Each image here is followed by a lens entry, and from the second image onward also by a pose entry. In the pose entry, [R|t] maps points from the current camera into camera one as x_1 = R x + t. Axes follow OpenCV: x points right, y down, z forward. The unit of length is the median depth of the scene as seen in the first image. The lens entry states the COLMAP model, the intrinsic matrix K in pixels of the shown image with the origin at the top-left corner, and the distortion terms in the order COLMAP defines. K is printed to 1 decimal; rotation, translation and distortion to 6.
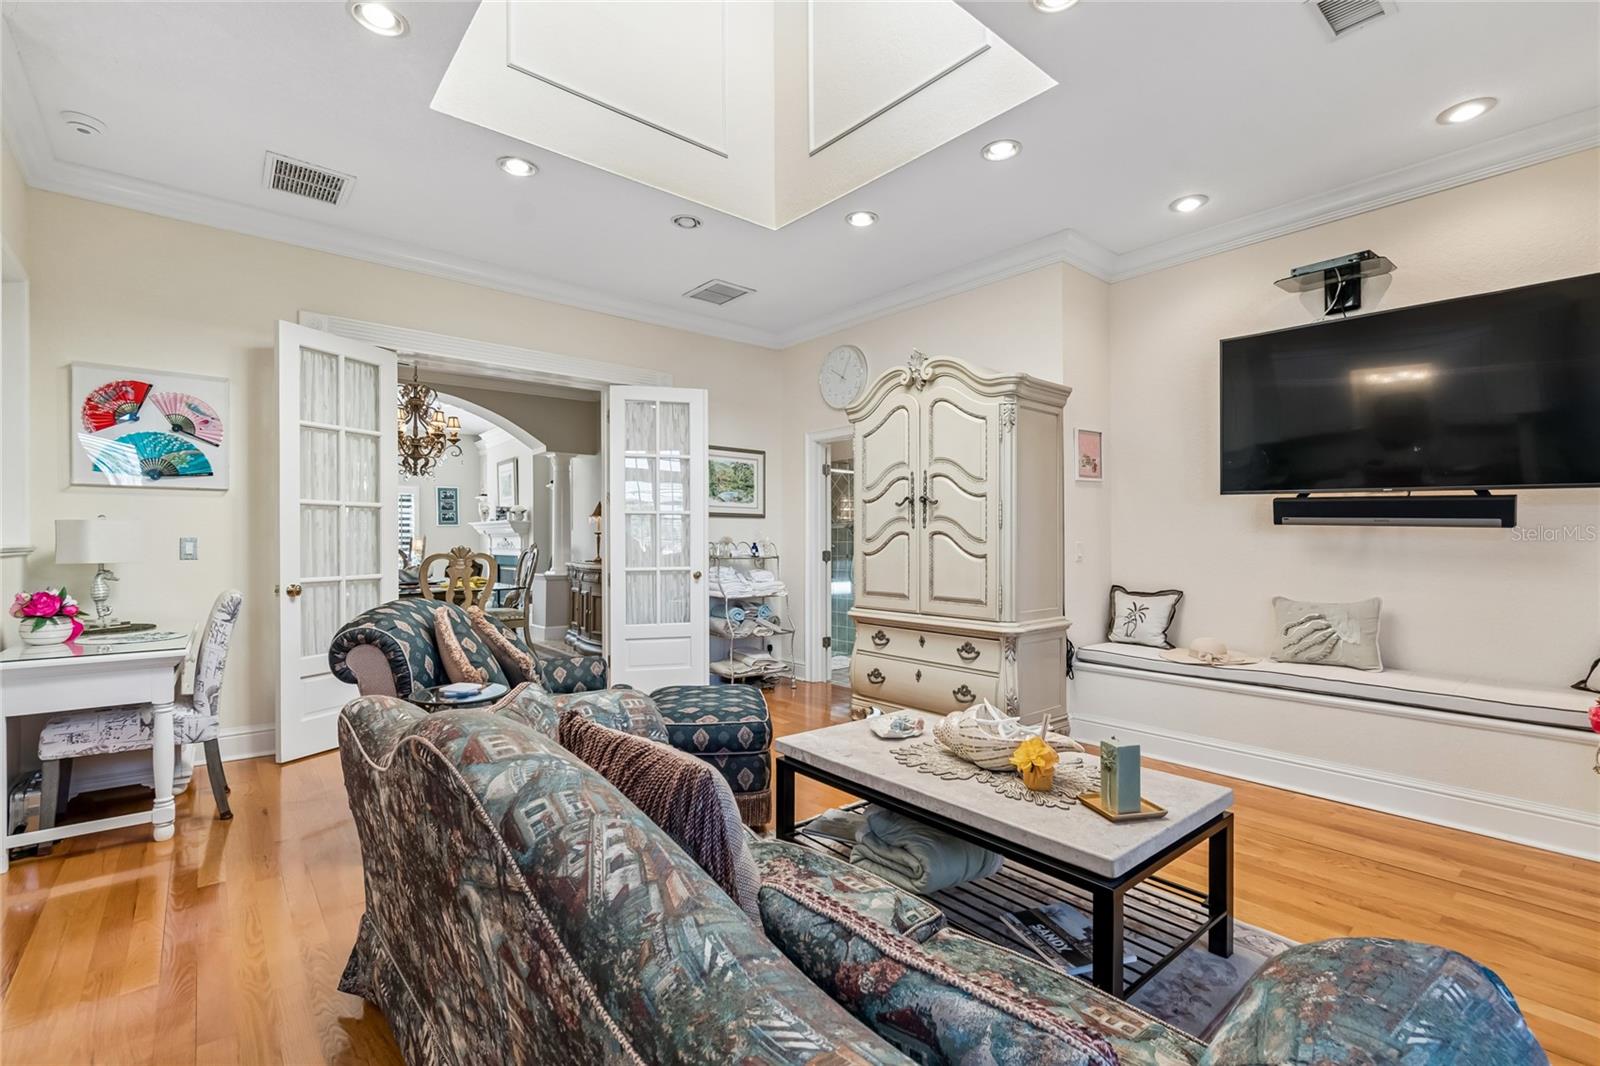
lens RADIAL K [[708.7, 0, 809.4], [0, 708.7, 542.4], [0, 0, 1]] dist [0.004324, -0.001867]
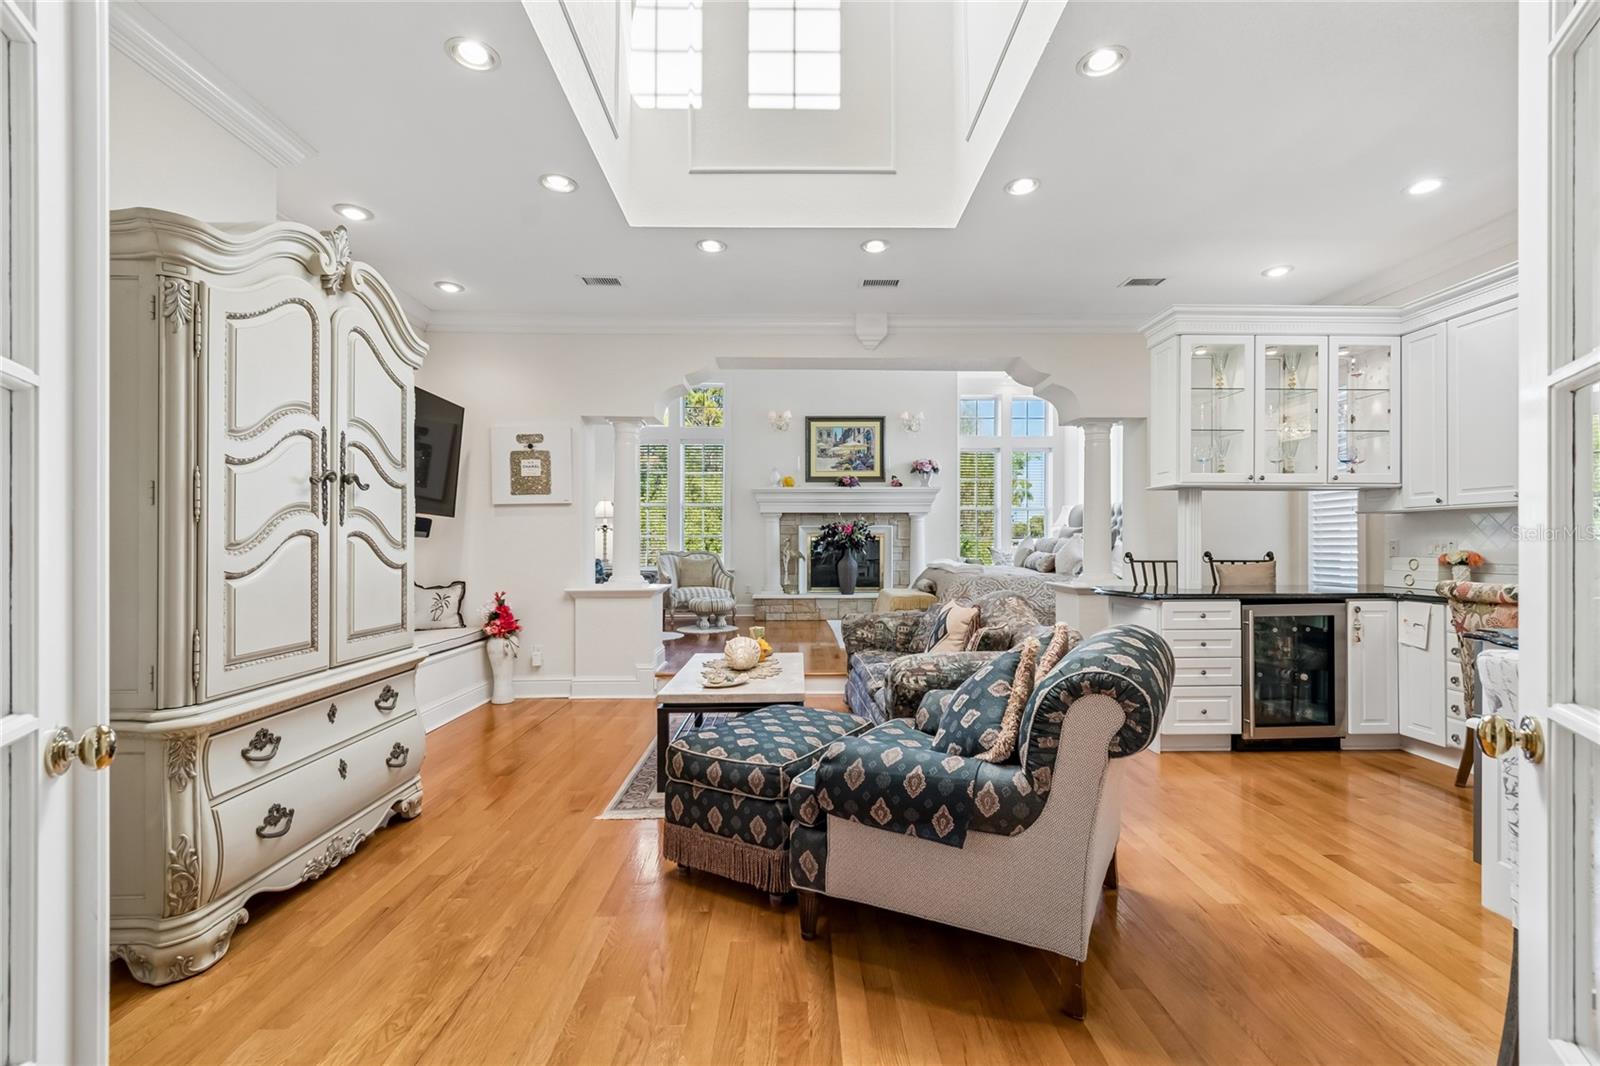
lens RADIAL K [[708.7, 0, 811.7], [0, 708.7, 543.8], [0, 0, 1]] dist [0.004324, -0.001867]
pose [[-0.777396, 0.002641, 0.629006, -0.572724], [0.005415, 0.999982, 0.002493, -0.003992], [-0.628988, 0.005344, -0.777397, 1.293145]]
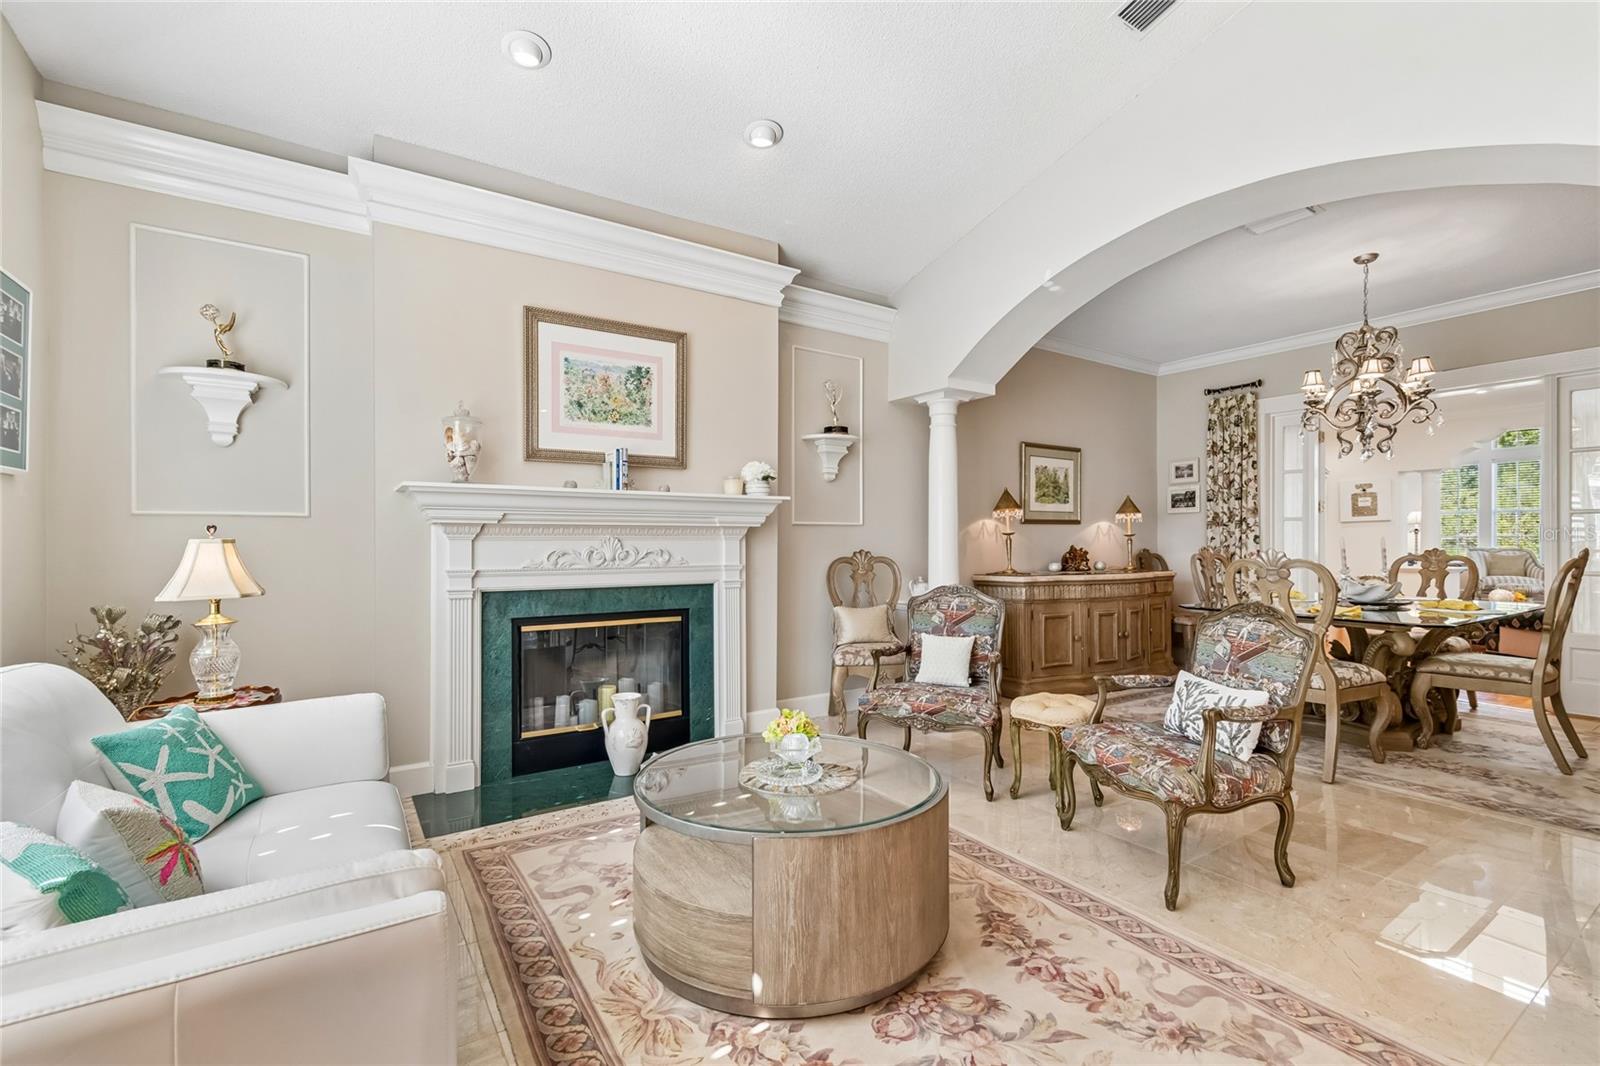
lens RADIAL K [[708.7, 0, 808.0], [0, 708.7, 544.6], [0, 0, 1]] dist [0.004324, -0.001867]
pose [[0.105241, -0.000639, 0.994447, -2.056562], [0.004871, 0.999988, 0.000127, -0.005676], [-0.994435, 0.004831, 0.105243, 2.300890]]
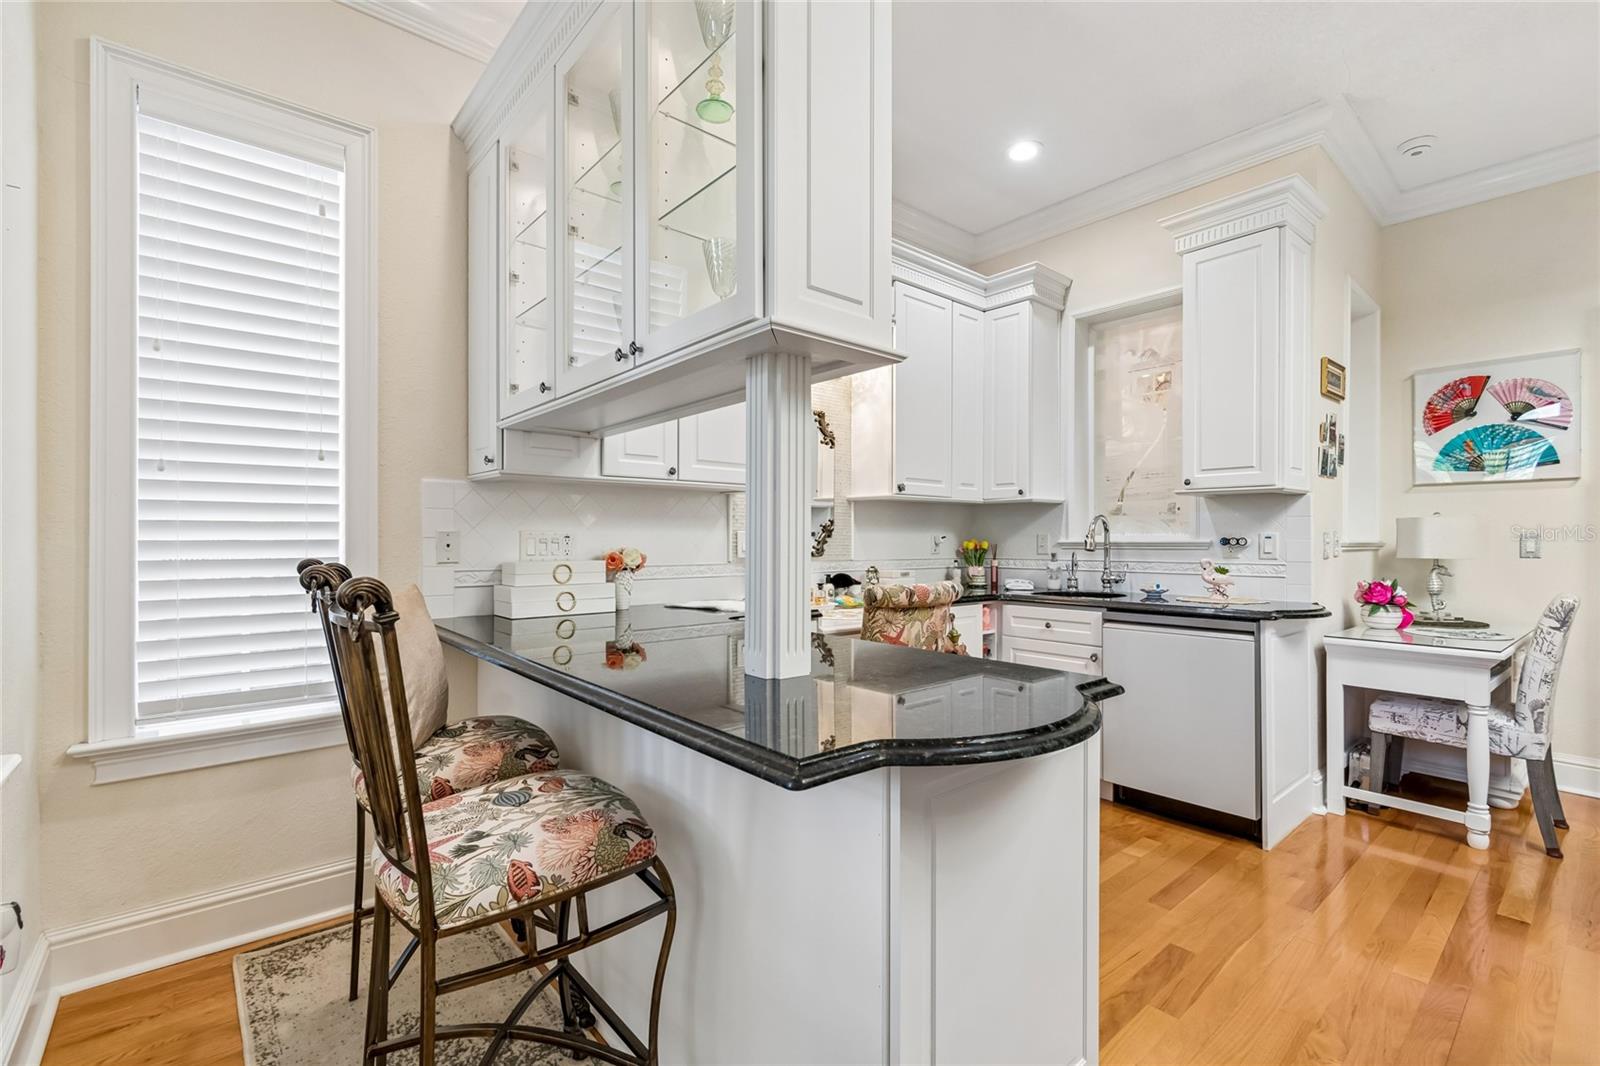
lens RADIAL K [[708.7, 0, 813.9], [0, 708.7, 539.6], [0, 0, 1]] dist [0.004324, -0.001867]
pose [[0.010524, 0.000533, -0.999944, 0.029168], [-0.004632, 0.999989, 0.000484, 0.004250], [0.999934, 0.004627, 0.010527, 0.064651]]
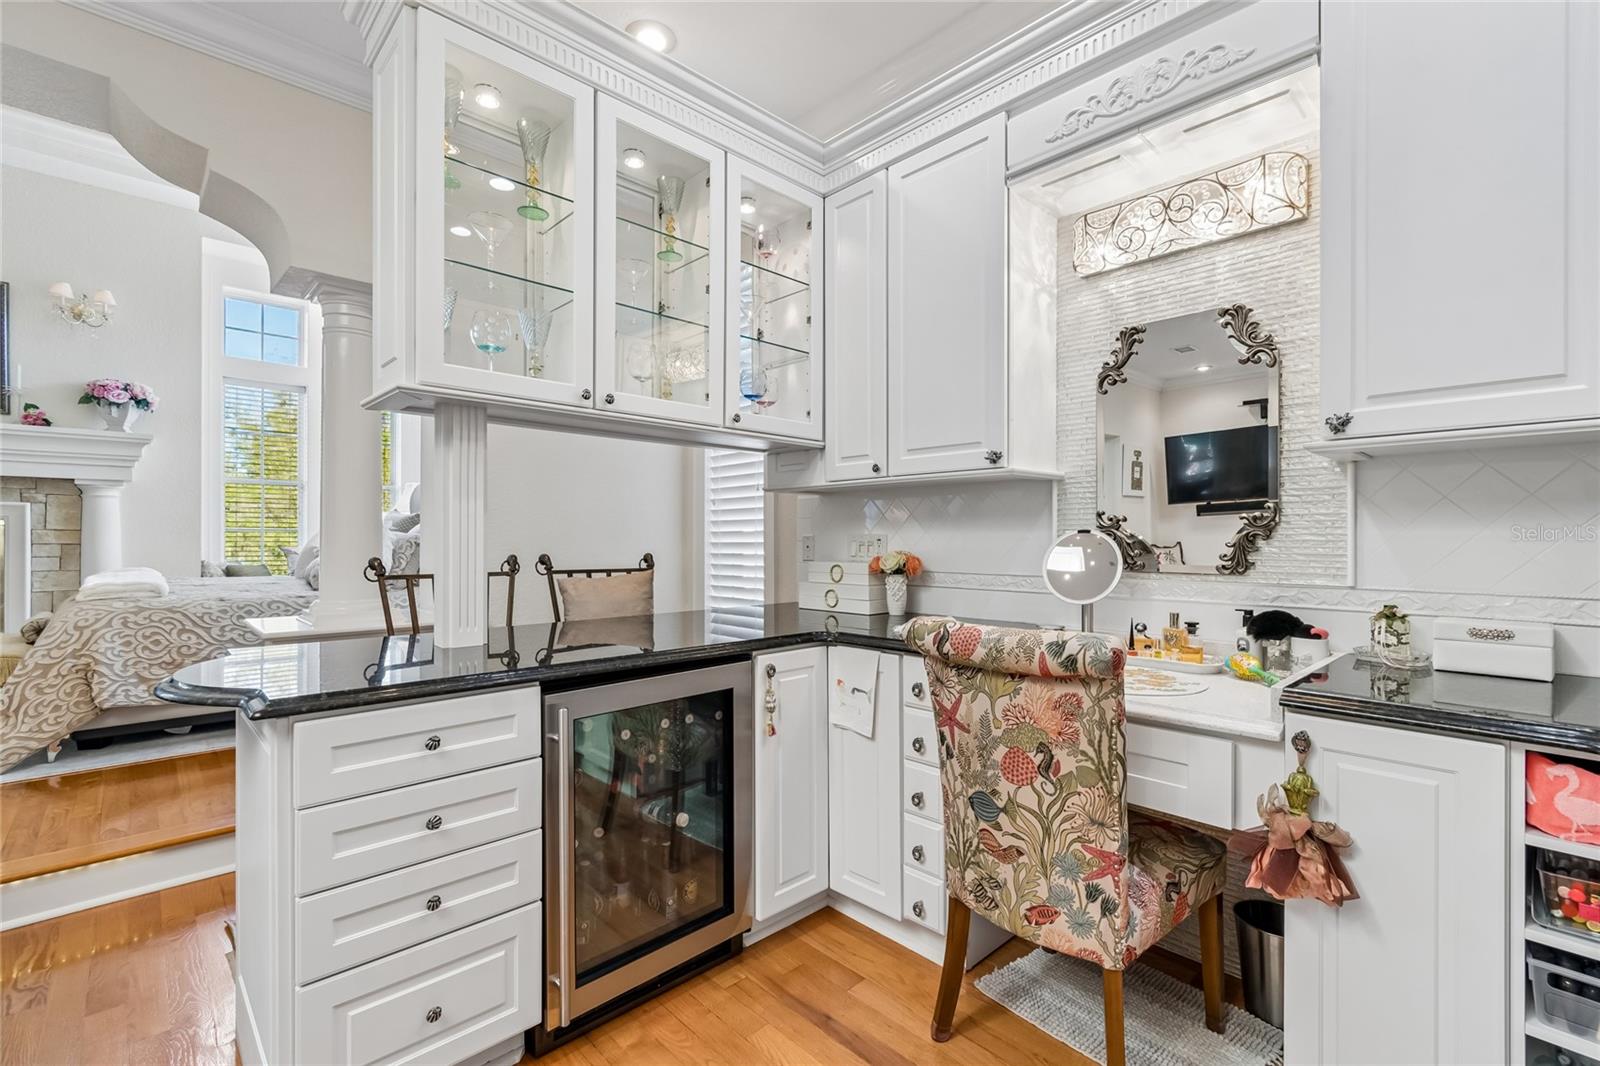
lens RADIAL K [[708.7, 0, 815.3], [0, 708.7, 539.9], [0, 0, 1]] dist [0.004324, -0.001867]
pose [[-0.998064, 0.000769, -0.062194, -0.541562], [0.000466, 0.999988, 0.004885, -0.000145], [0.062197, 0.004847, -0.998052, 0.540318]]
